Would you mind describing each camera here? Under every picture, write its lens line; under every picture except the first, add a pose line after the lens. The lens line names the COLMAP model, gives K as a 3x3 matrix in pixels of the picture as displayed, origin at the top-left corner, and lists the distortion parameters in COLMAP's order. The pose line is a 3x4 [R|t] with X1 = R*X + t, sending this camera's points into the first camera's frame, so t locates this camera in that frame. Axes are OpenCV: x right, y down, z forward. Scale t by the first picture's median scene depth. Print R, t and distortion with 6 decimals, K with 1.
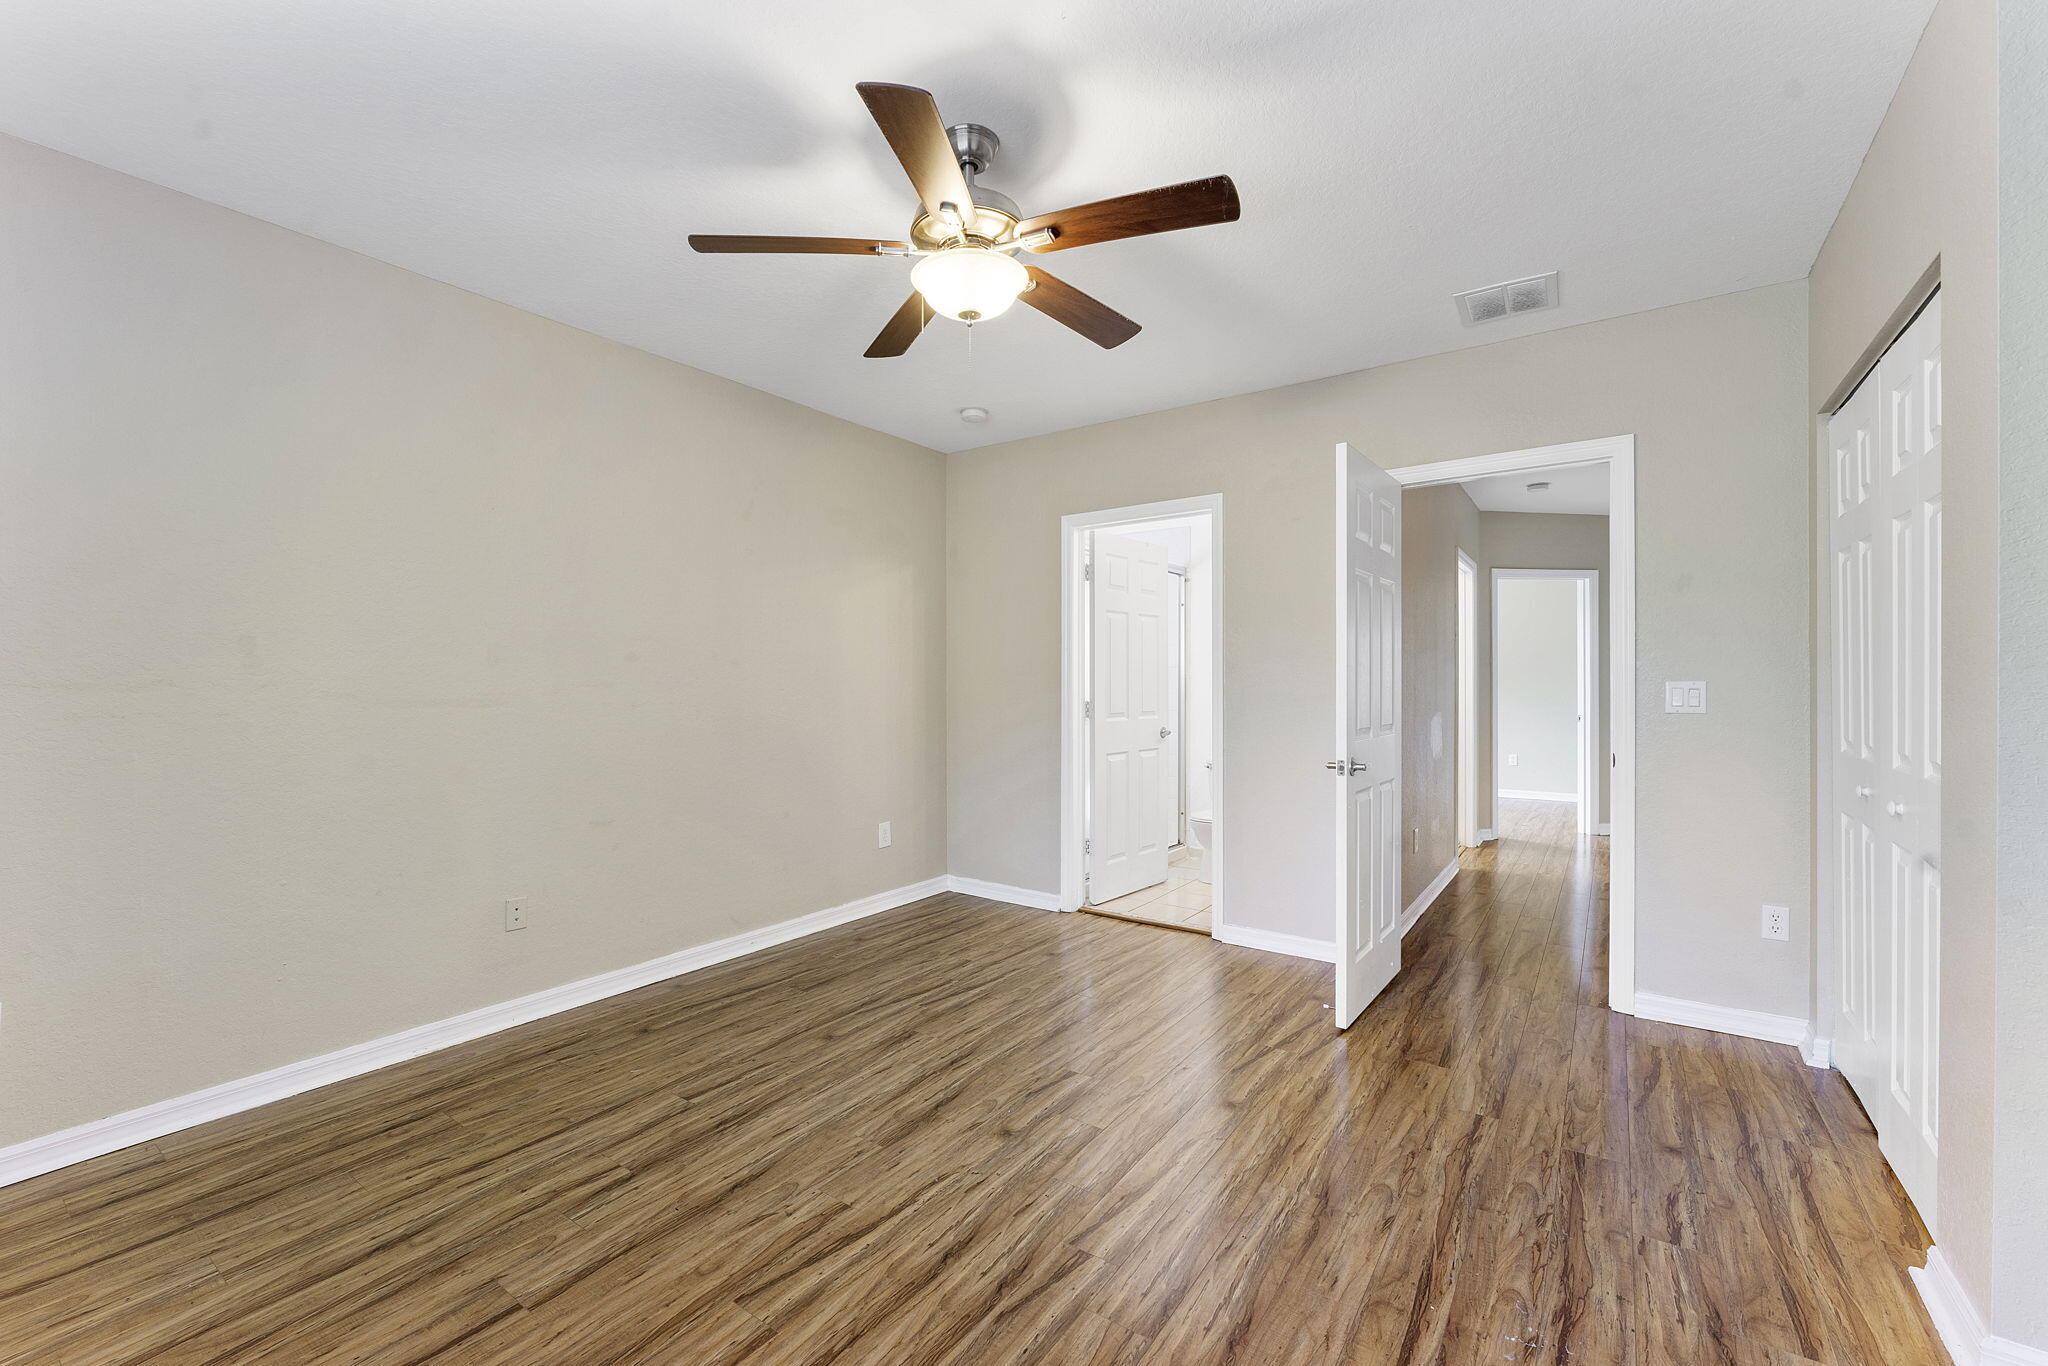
lens RADIAL K [[844.0, 0, 1024.0], [0, 844.0, 683.0], [0, 0, 1]] dist [-0.010558, -0.000016]
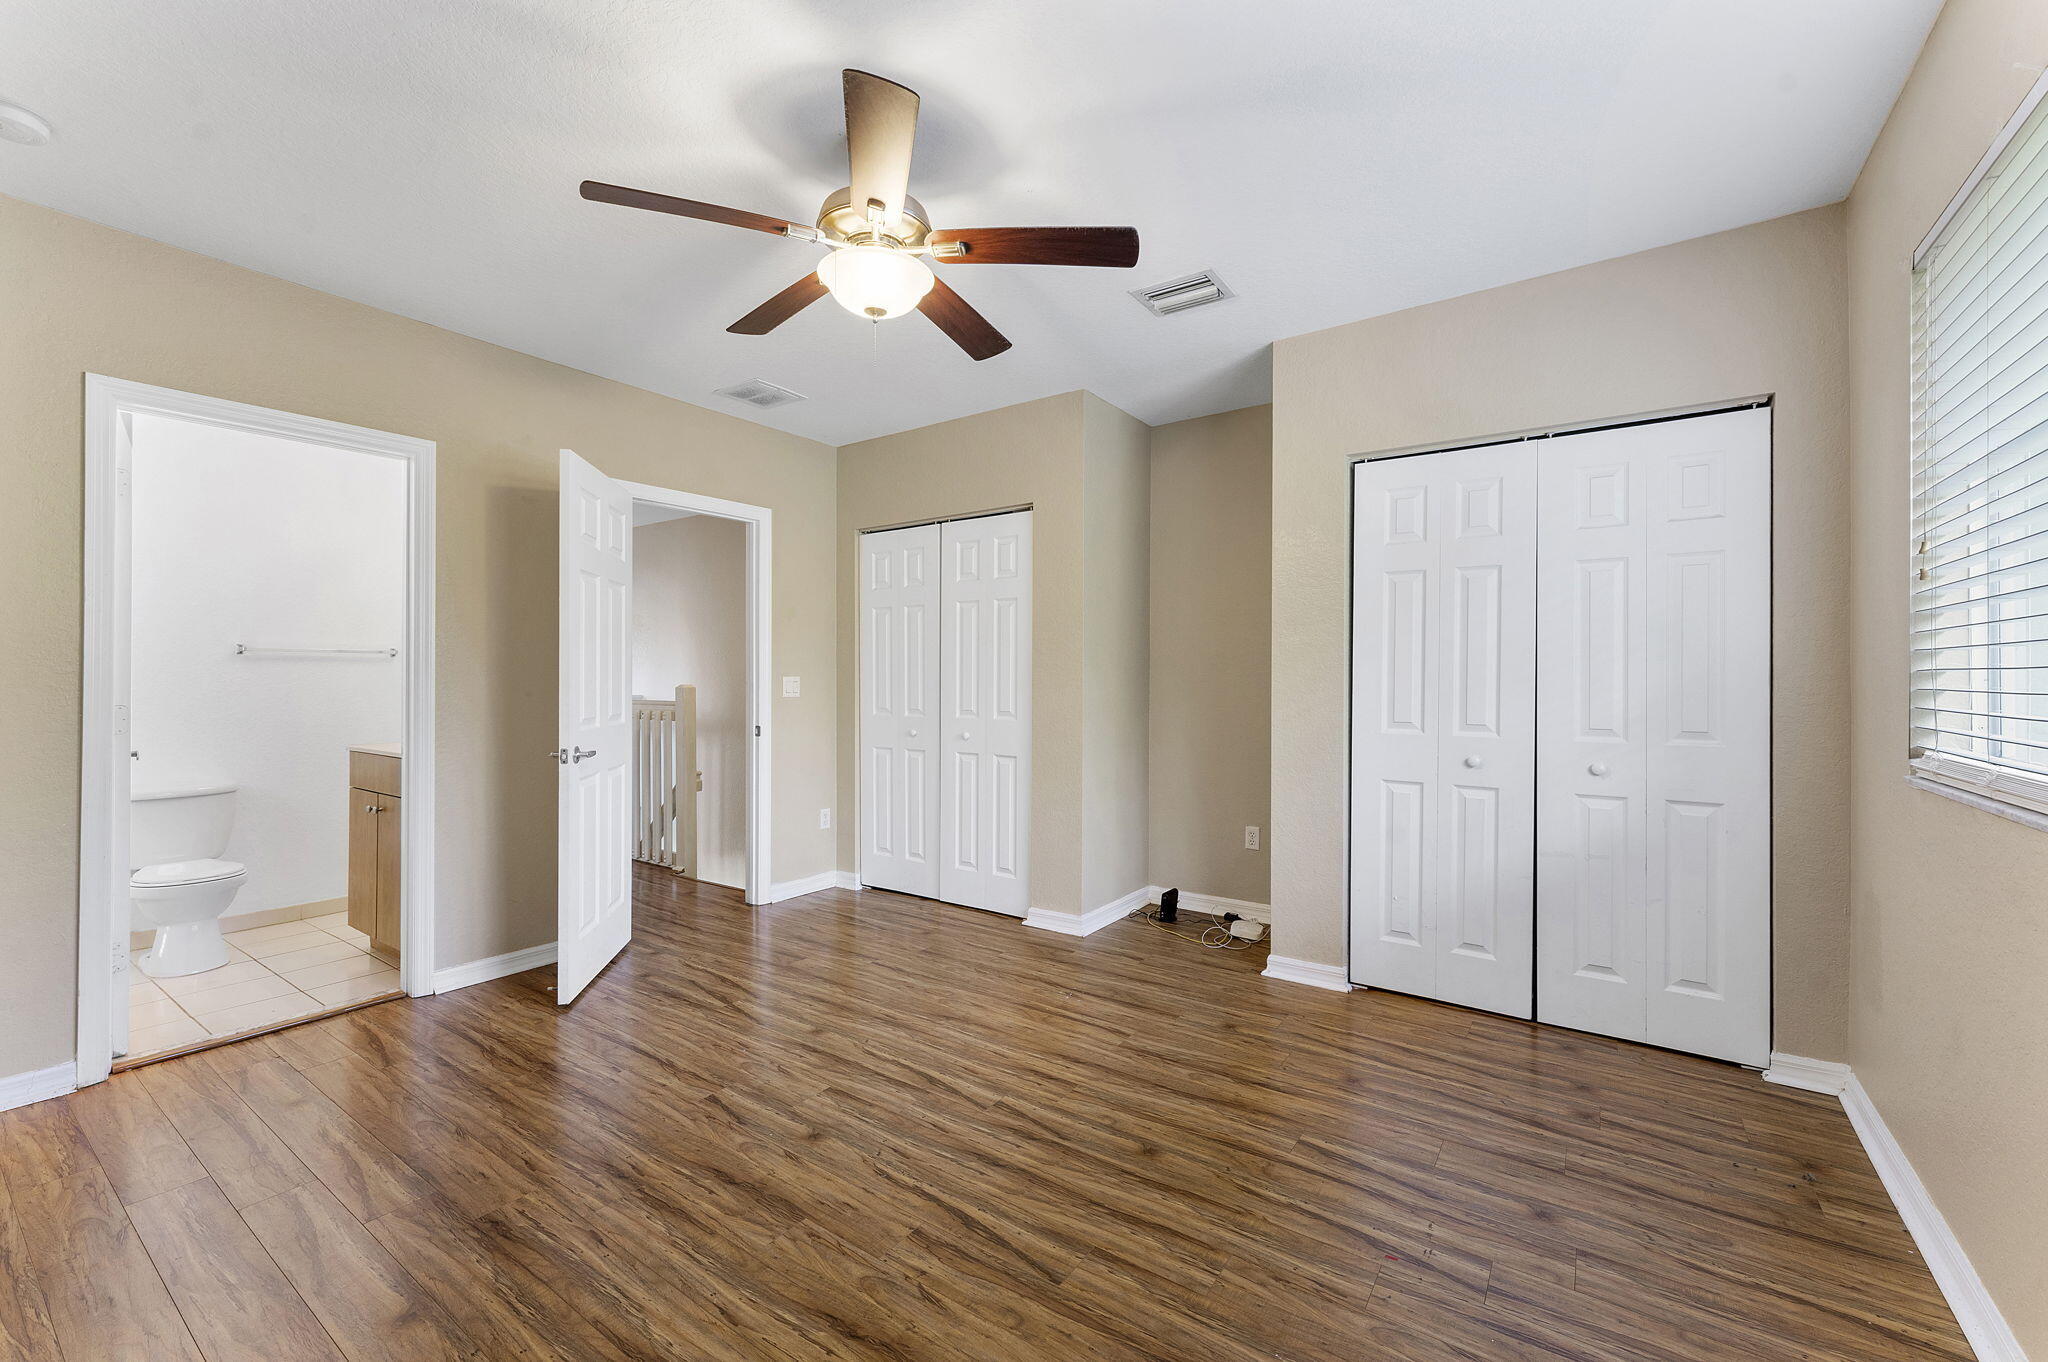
lens RADIAL K [[811.1, 0, 1024.0], [0, 811.1, 681.0], [0, 0, 1]] dist [-0.000552, 0.000040]
pose [[0.002062, -0.000529, 0.999998, -1.045396], [-0.001238, 0.999999, 0.000531, 0.006149], [-0.999997, -0.001239, 0.002061, 0.821467]]
